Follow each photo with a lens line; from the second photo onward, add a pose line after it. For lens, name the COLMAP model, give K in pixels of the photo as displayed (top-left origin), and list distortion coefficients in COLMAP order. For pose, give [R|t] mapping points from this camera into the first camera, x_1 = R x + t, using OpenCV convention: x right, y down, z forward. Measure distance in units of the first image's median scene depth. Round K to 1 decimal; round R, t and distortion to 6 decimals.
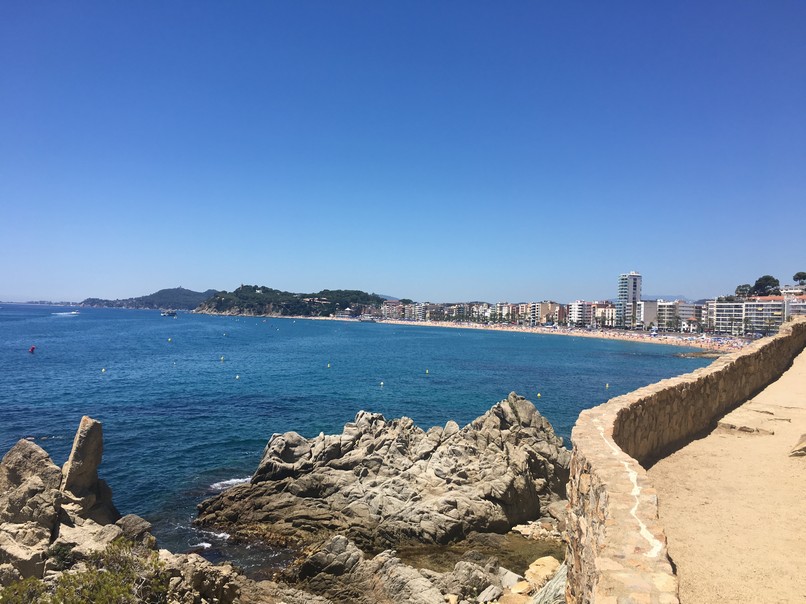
lens RADIAL K [[686.3, 0, 401.1], [0, 686.3, 302.2], [0, 0, 1]] dist [0.076024, -0.098753]
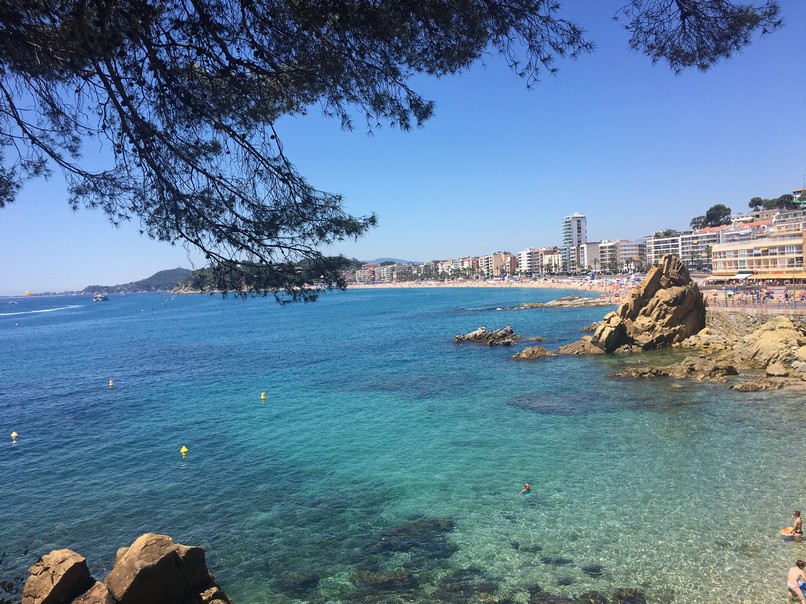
lens RADIAL K [[686.3, 0, 402.4], [0, 686.3, 306.5], [0, 0, 1]] dist [0.076024, -0.098753]
pose [[0.996397, -0.082594, -0.019280, 0.096223], [0.083622, 0.994653, 0.060606, 0.004708], [0.014171, -0.061999, 0.997976, 0.050985]]
